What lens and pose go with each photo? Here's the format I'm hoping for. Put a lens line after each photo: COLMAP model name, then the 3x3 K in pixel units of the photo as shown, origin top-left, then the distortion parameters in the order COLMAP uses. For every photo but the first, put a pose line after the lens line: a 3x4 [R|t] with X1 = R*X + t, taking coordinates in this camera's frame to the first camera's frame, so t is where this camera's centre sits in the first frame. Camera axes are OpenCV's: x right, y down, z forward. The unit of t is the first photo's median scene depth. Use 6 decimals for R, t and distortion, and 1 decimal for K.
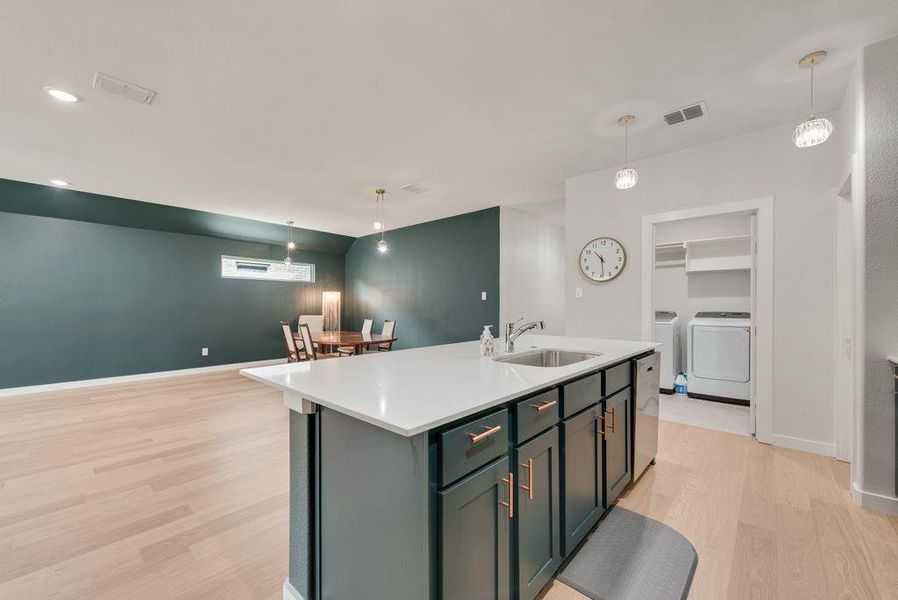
lens RADIAL K [[360.4, 0, 444.9], [0, 360.4, 304.3], [0, 0, 1]] dist [0.002973, 0.000246]
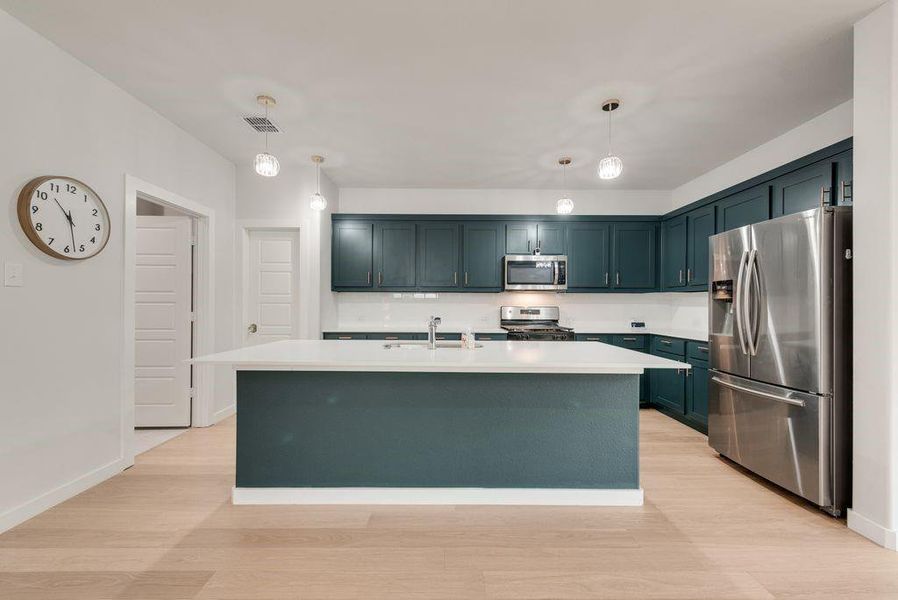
lens RADIAL K [[360.4, 0, 444.9], [0, 360.4, 304.3], [0, 0, 1]] dist [0.002973, 0.000246]
pose [[-0.677782, -0.000589, 0.735262, -0.186188], [-0.002113, 0.999997, -0.001147, 0.002317], [-0.735260, -0.002331, -0.677782, 0.507218]]
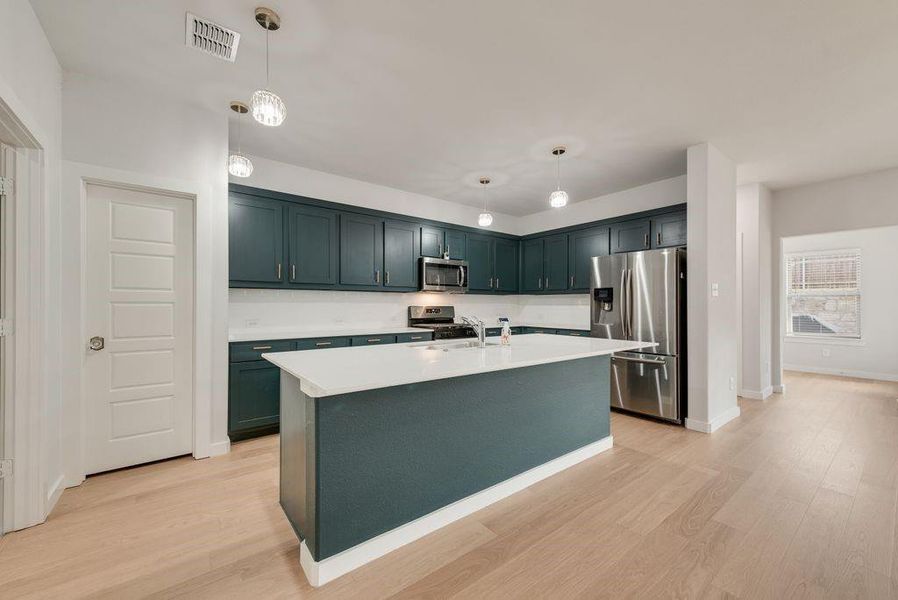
lens RADIAL K [[352.0, 0, 450.9], [0, 352.0, 303.9], [0, 0, 1]] dist [0.002929, 0.000216]
pose [[-0.984304, -0.000218, 0.176481, 0.022996], [-0.000603, 0.999998, -0.002129, 0.002574], [-0.176480, -0.002202, -0.984302, 0.615478]]
